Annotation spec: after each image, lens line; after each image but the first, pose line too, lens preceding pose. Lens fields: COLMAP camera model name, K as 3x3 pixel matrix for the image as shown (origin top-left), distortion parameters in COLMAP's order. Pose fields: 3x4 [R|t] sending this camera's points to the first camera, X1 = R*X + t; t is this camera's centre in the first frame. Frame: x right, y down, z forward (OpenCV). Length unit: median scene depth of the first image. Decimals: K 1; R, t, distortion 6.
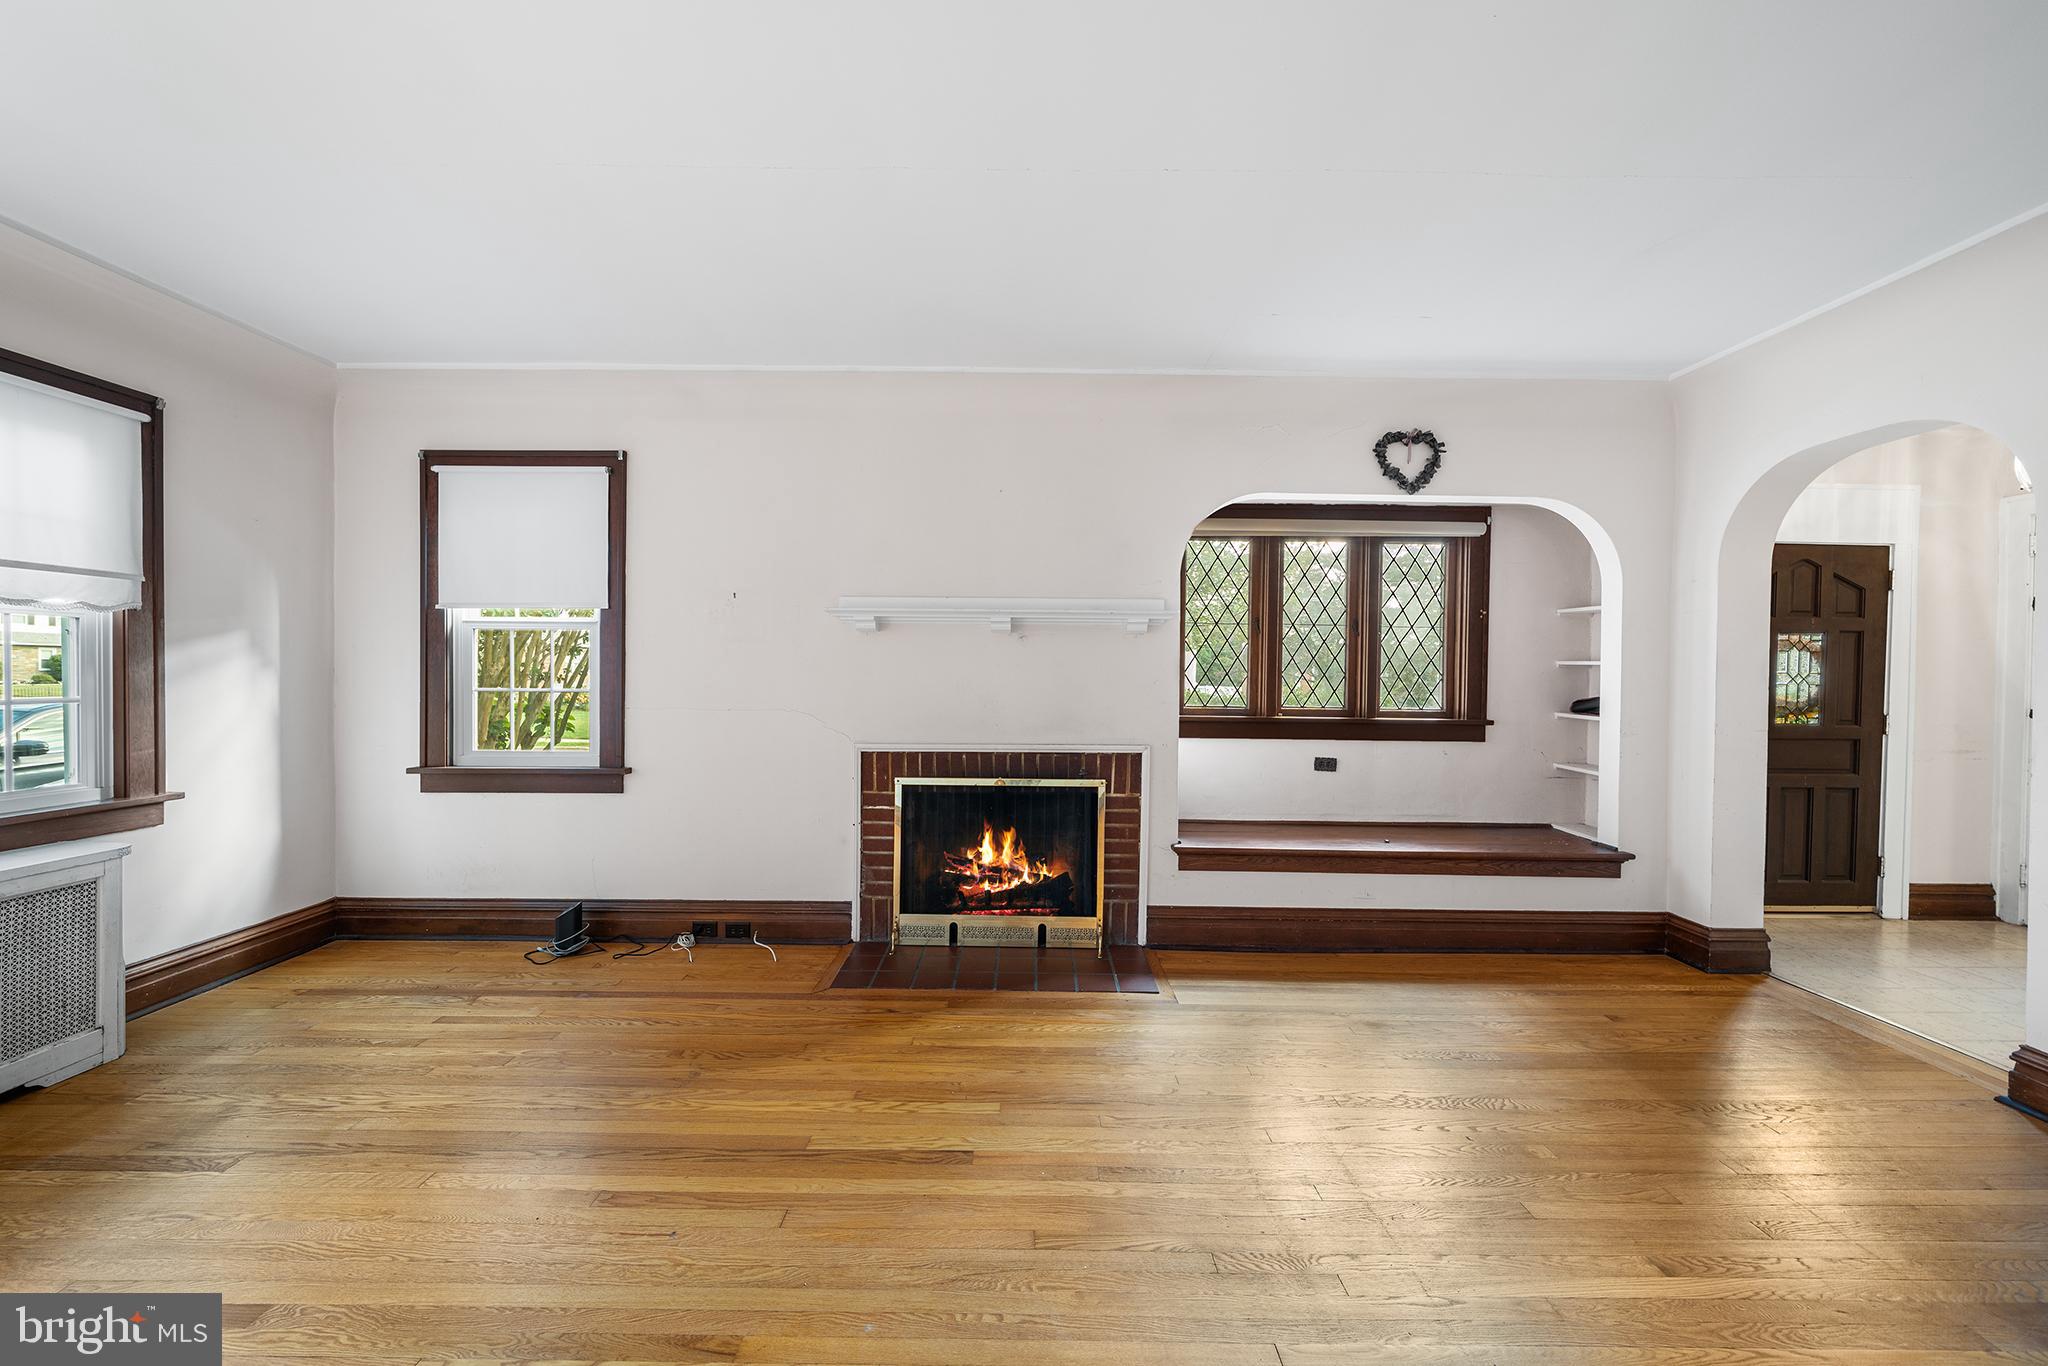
lens RADIAL K [[771.5, 0, 1031.9], [0, 771.5, 682.6], [0, 0, 1]] dist [0.000122, -0.000429]
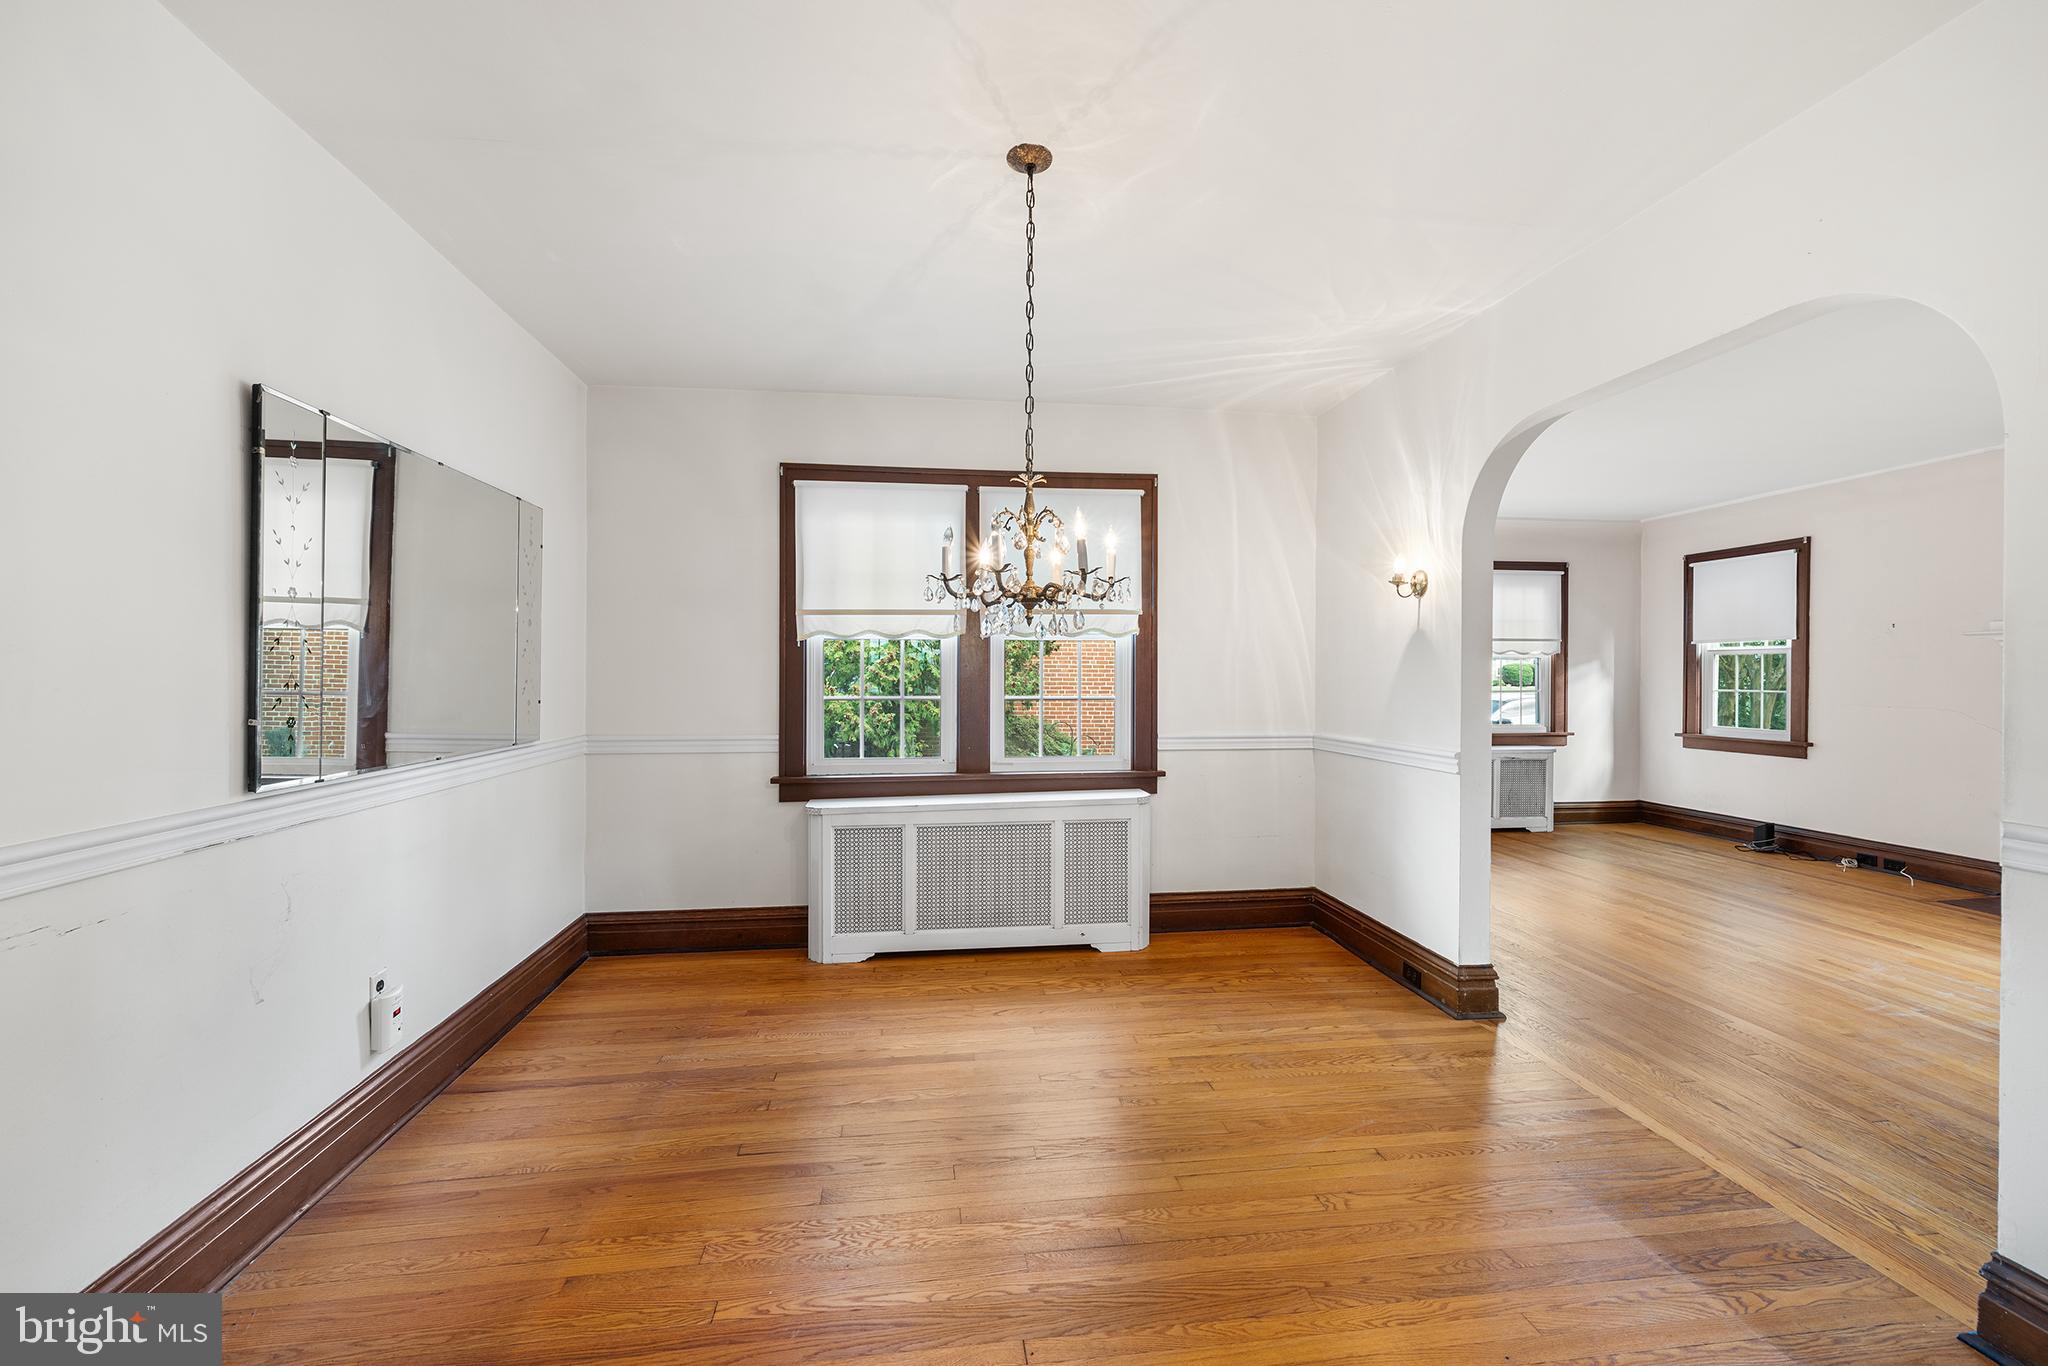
lens RADIAL K [[813.1, 0, 1020.1], [0, 813.1, 674.0], [0, 0, 1]] dist [-0.001720, 0.000018]
pose [[0.127320, -0.007013, -0.991837, 1.044727], [-0.016784, 0.999817, -0.009224, 0.018292], [0.991720, 0.017822, 0.127179, -0.906996]]
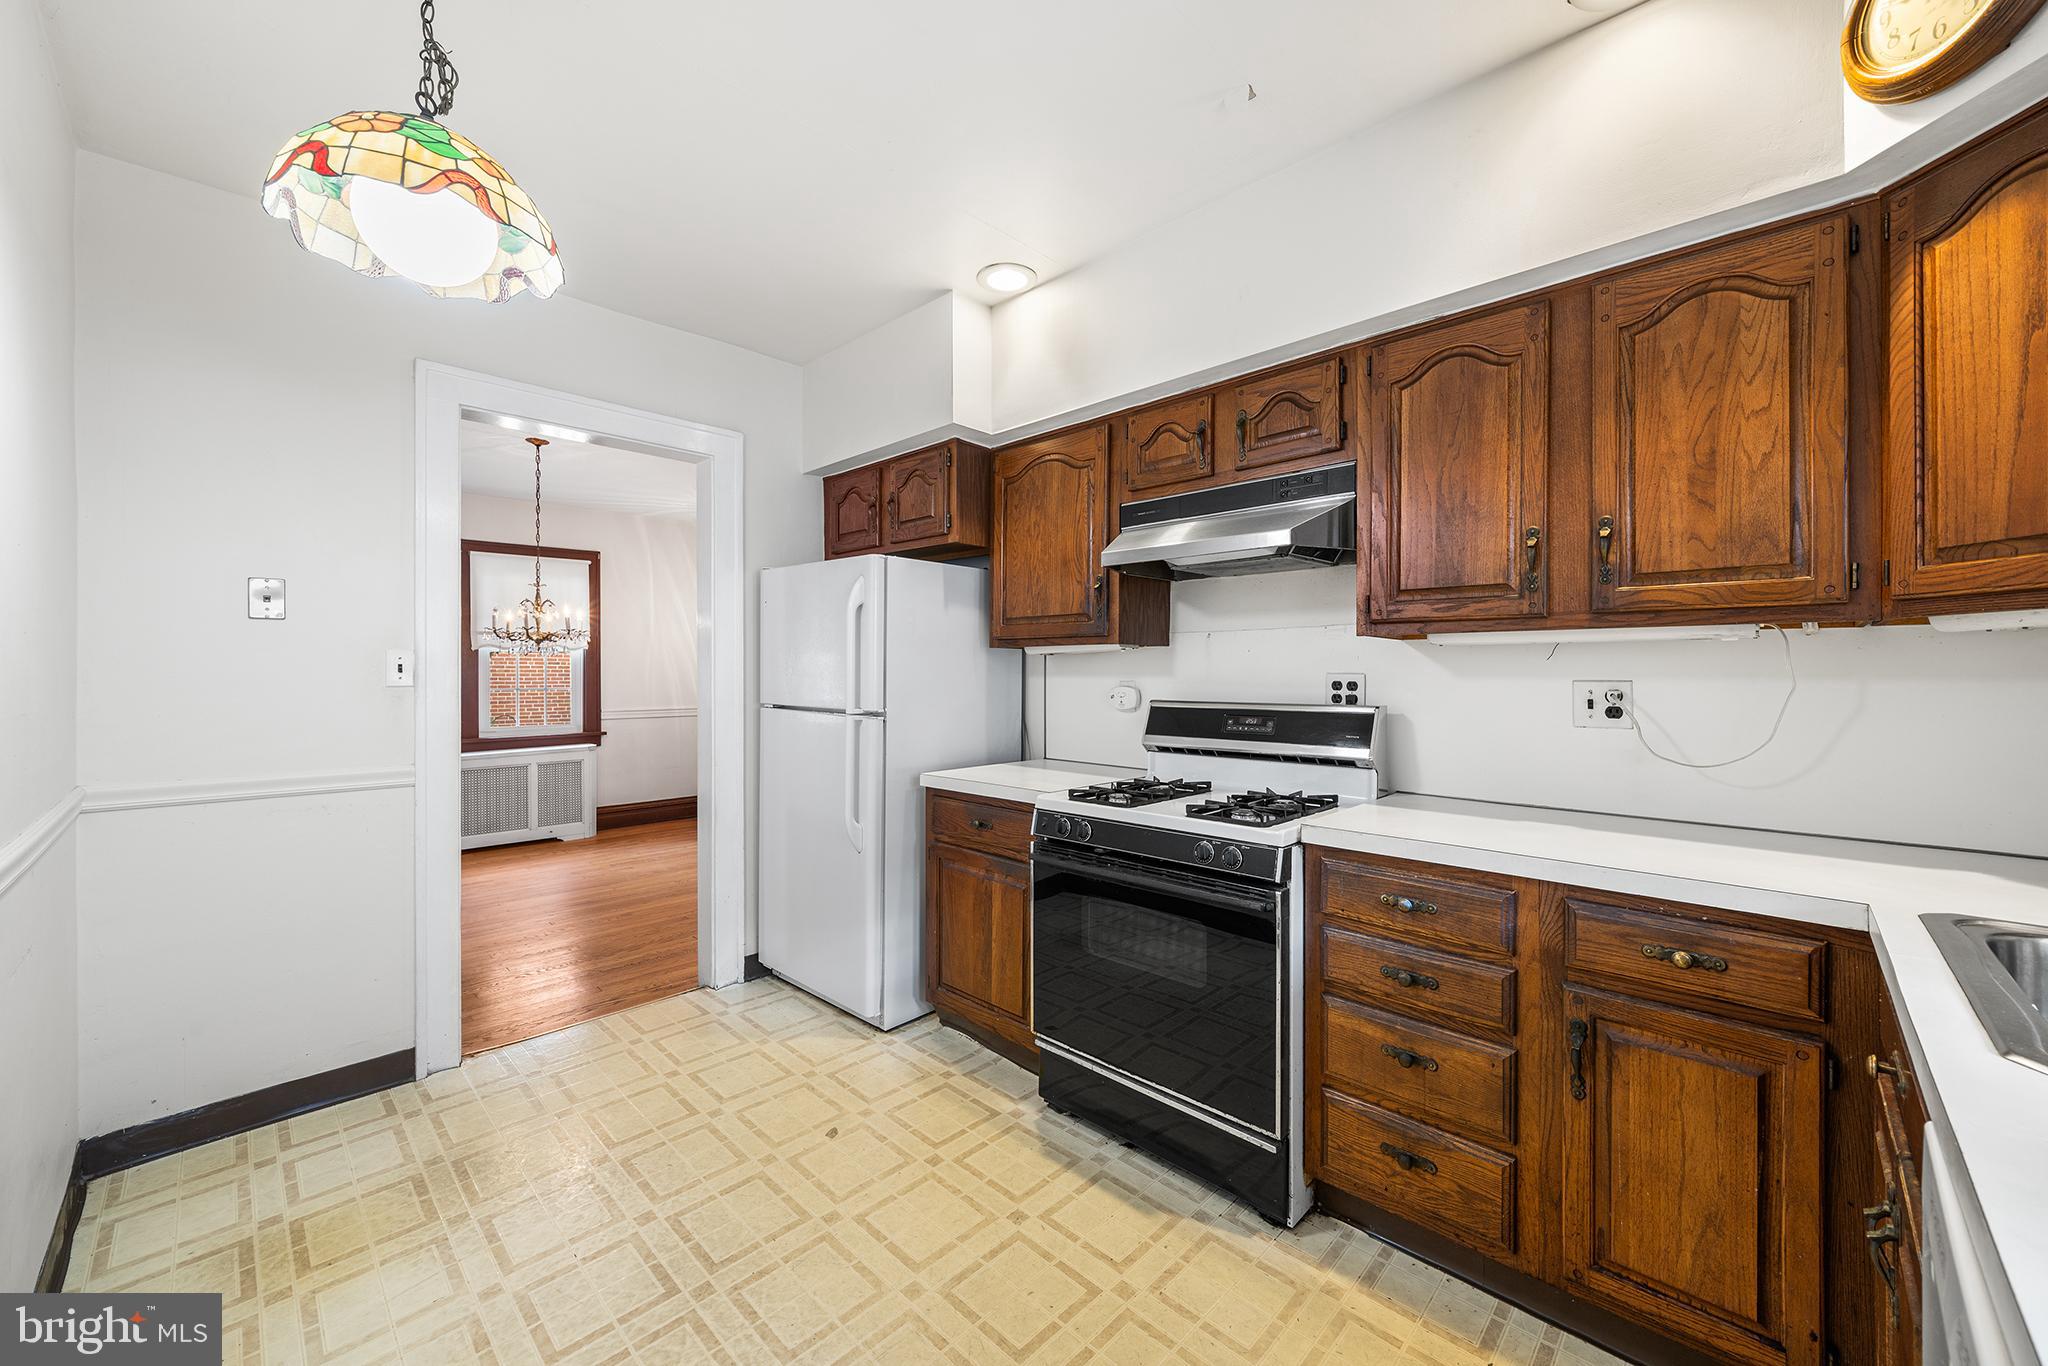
lens RADIAL K [[771.5, 0, 1021.2], [0, 771.5, 671.9], [0, 0, 1]] dist [0.000122, -0.000429]
pose [[0.717581, -0.008713, -0.696421, 2.071852], [-0.002622, 0.999881, -0.015211, 0.029181], [0.696471, 0.012741, 0.717472, -1.235813]]
